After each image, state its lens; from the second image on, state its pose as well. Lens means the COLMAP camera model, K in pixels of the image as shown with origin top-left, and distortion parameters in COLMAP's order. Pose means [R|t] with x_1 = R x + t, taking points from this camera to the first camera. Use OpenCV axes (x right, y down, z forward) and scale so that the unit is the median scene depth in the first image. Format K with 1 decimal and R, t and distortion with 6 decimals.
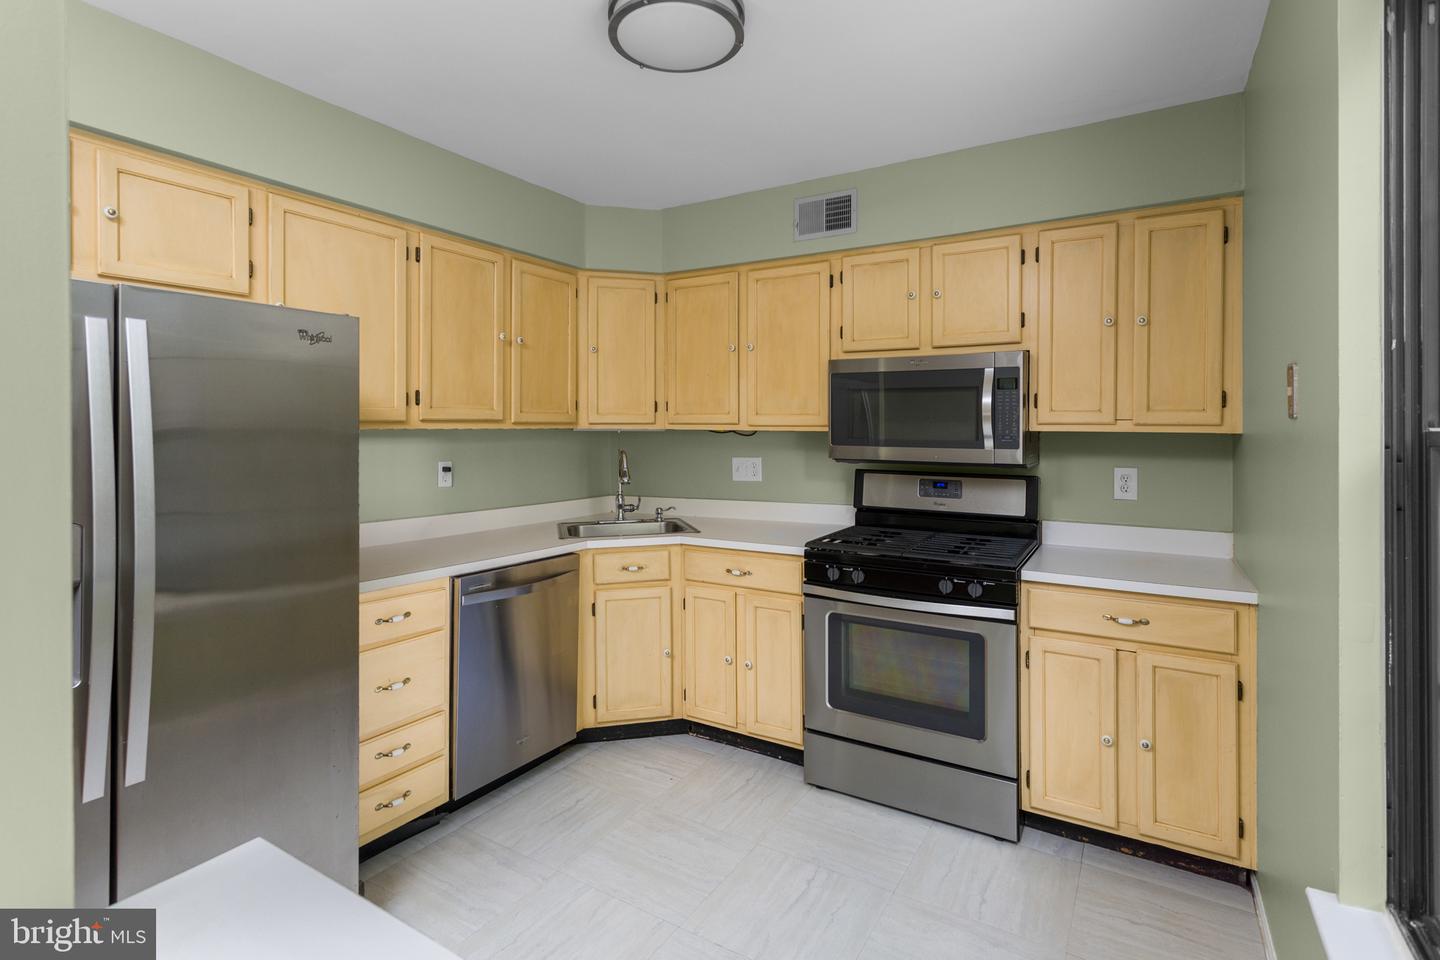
lens RADIAL K [[709.5, 0, 716.0], [0, 709.5, 426.8], [0, 0, 1]] dist [0.000088, 0.000353]
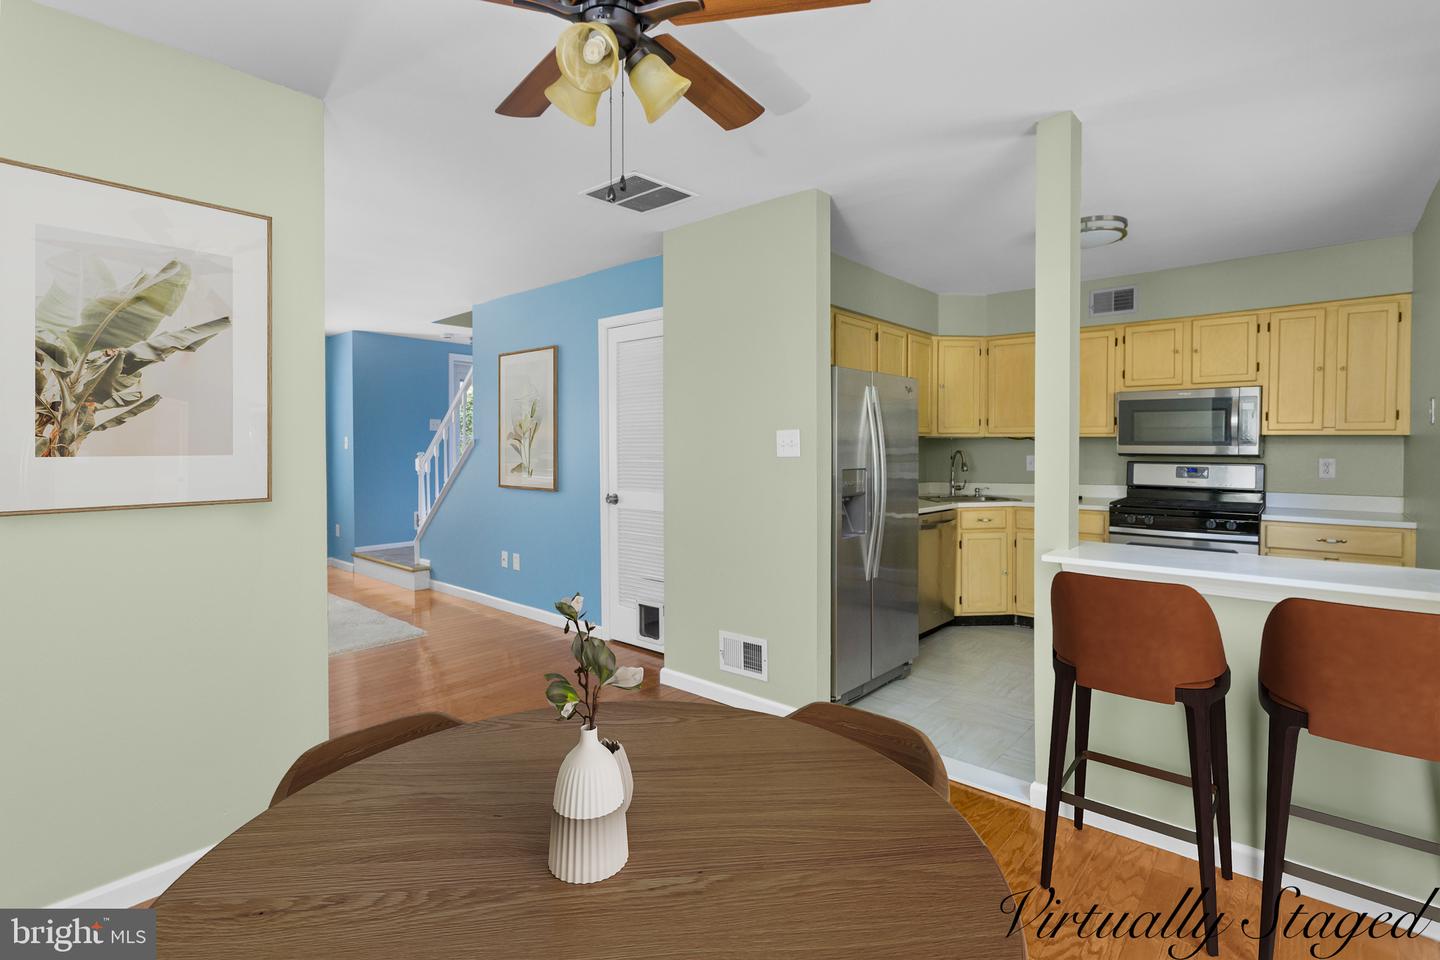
lens RADIAL K [[696.9, 0, 715.7], [0, 696.9, 456.2], [0, 0, 1]] dist [0.003163, -0.000092]
pose [[0.987275, 0.001810, -0.159011, -0.497261], [0.000489, 0.999896, 0.014416, 0.028823], [0.159020, -0.014311, 0.987172, -0.722163]]
